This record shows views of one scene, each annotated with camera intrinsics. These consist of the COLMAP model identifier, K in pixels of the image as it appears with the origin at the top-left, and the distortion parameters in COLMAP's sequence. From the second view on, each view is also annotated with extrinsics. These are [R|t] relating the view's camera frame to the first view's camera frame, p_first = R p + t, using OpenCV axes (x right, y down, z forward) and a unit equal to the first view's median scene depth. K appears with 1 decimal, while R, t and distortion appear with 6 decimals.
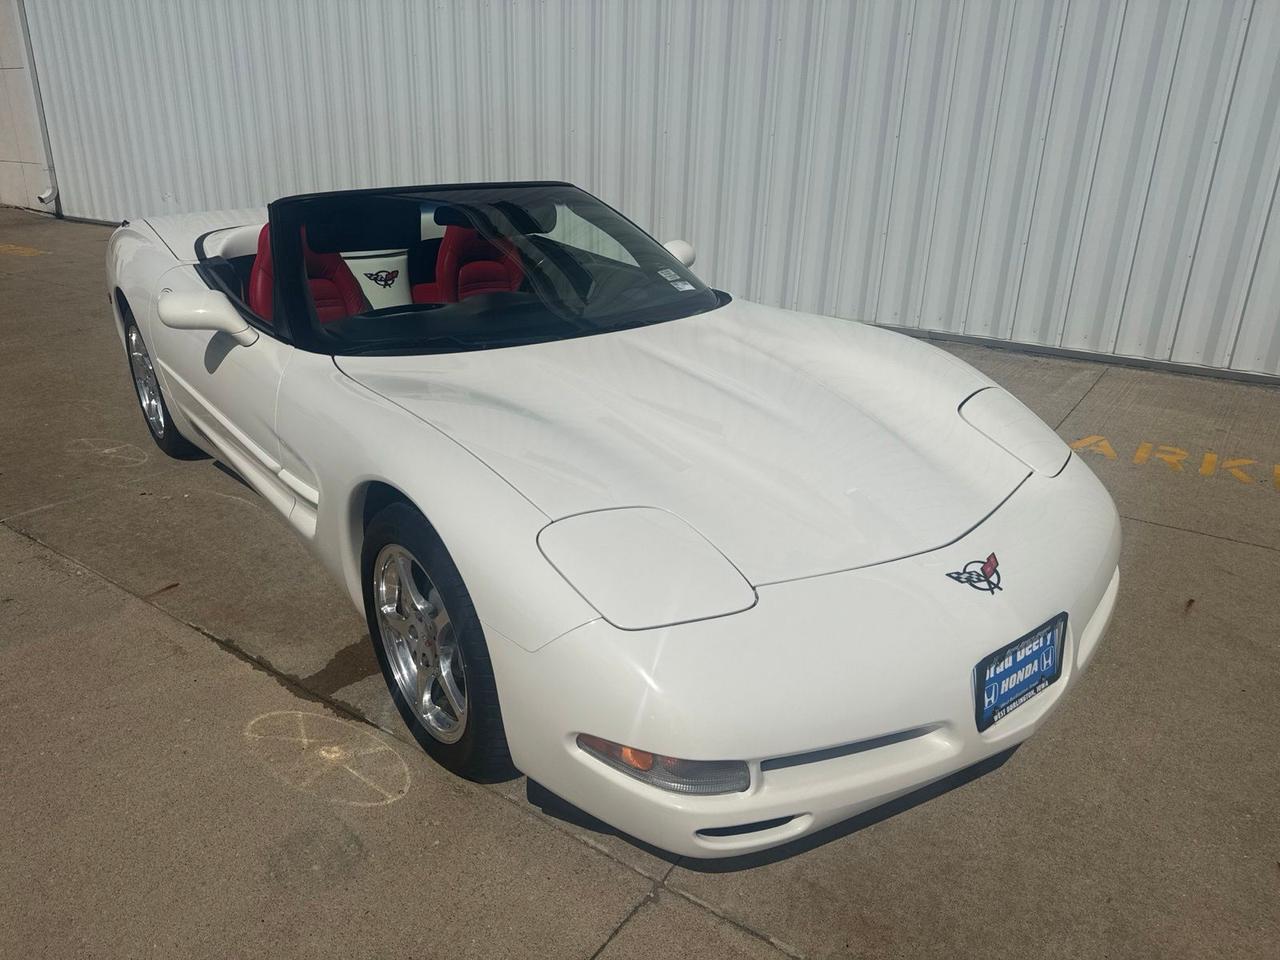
lens RADIAL K [[934.0, 0, 589.4], [0, 934.0, 482.1], [0, 0, 1]] dist [0.003451, -0.008593]
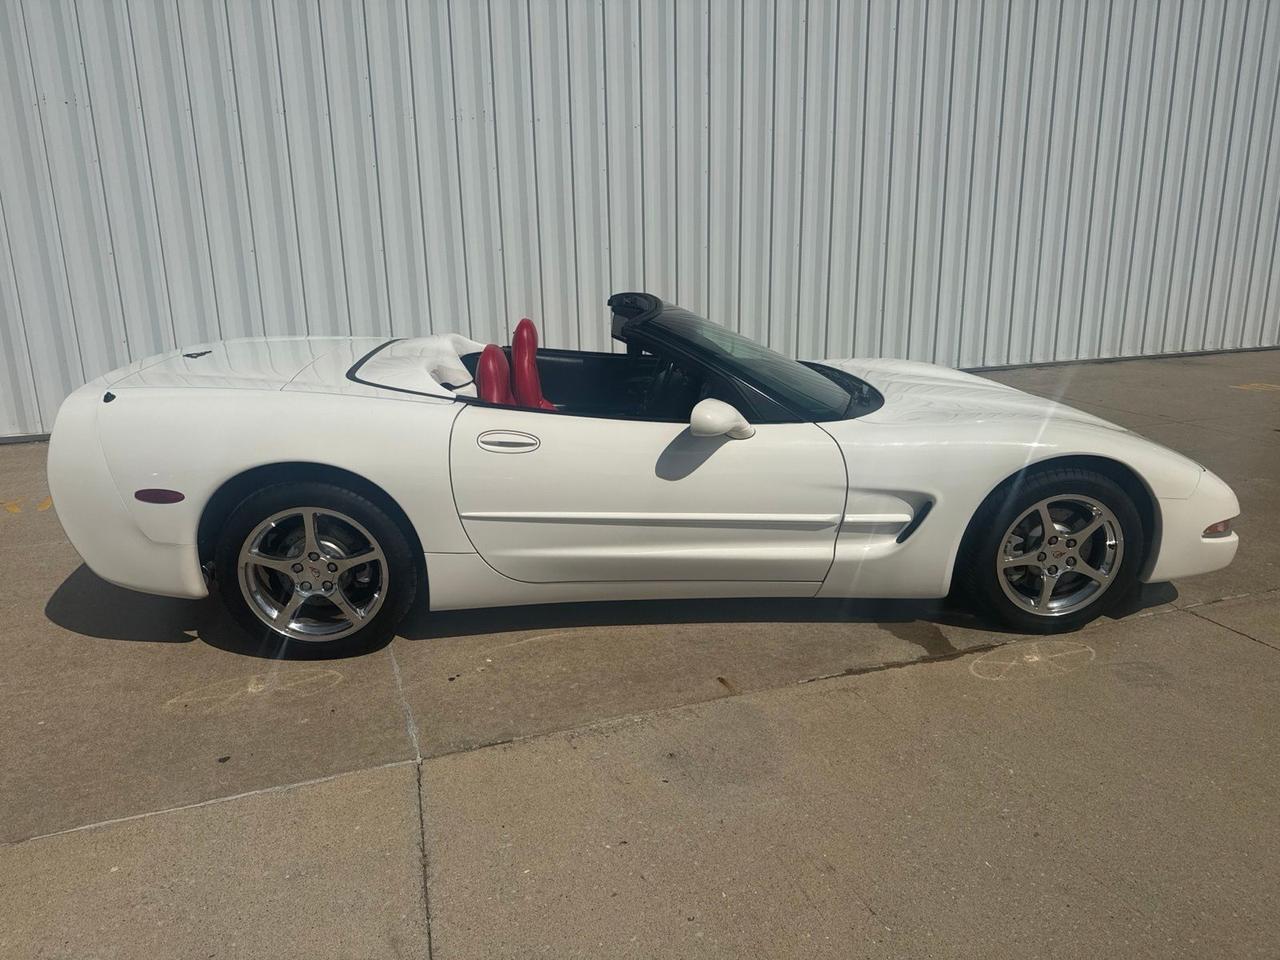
lens RADIAL K [[884.5, 0, 640.0], [0, 884.5, 480.0], [0, 0, 1]] dist [0.082178, -0.001955]
pose [[0.551915, -0.232632, 0.800795, -1.597150], [0.299951, 0.951408, 0.069657, -0.277397], [-0.778087, 0.201755, 0.594875, 0.466946]]
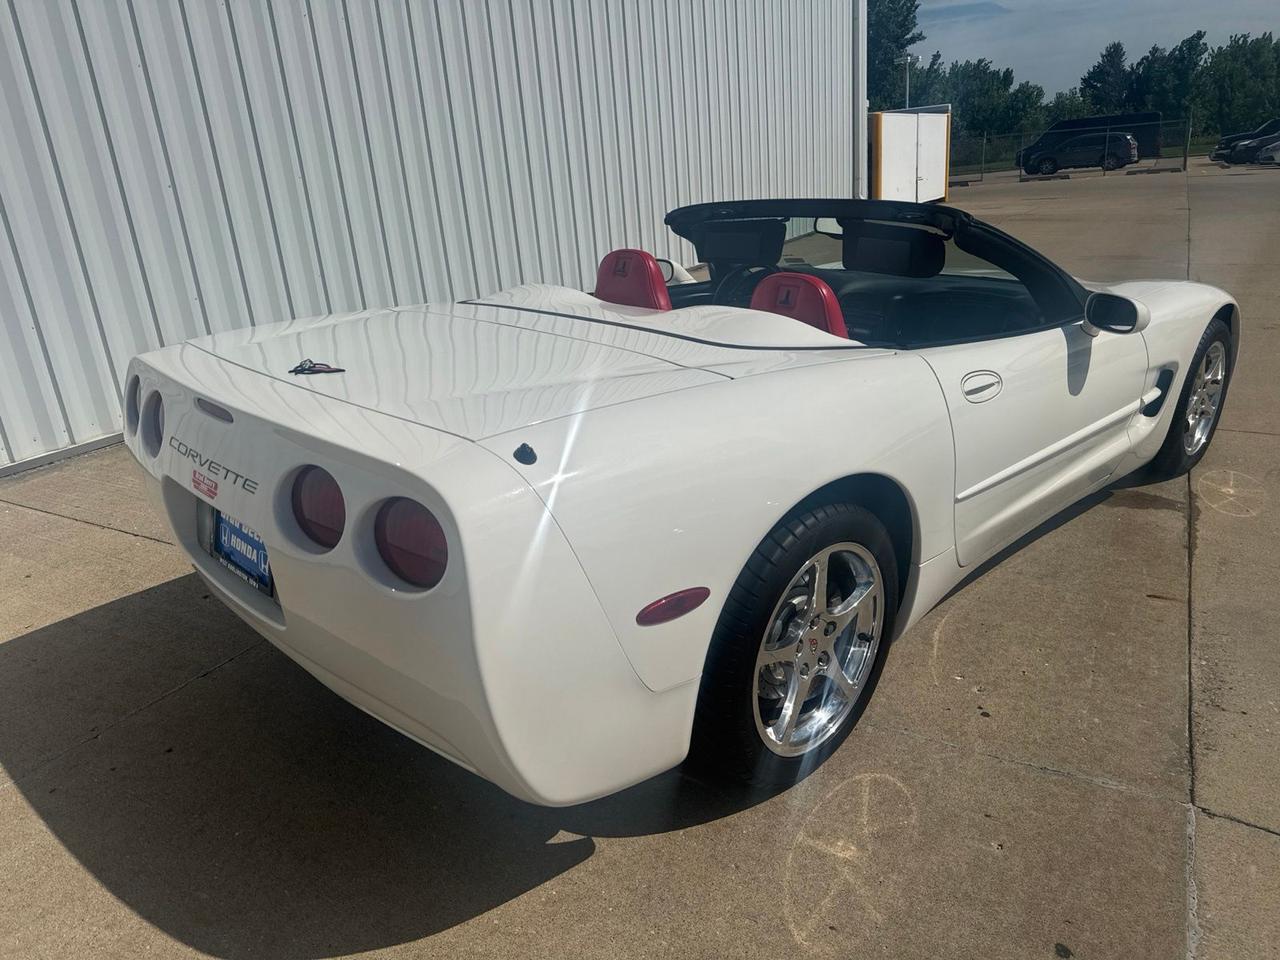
lens RADIAL K [[896.8, 0, 606.6], [0, 896.8, 467.1], [0, 0, 1]] dist [0.012360, 0.001360]
pose [[-0.132827, -0.325078, 0.936313, -1.549753], [0.382723, 0.854590, 0.350998, -0.744340], [-0.914265, 0.404970, 0.010902, 1.823012]]
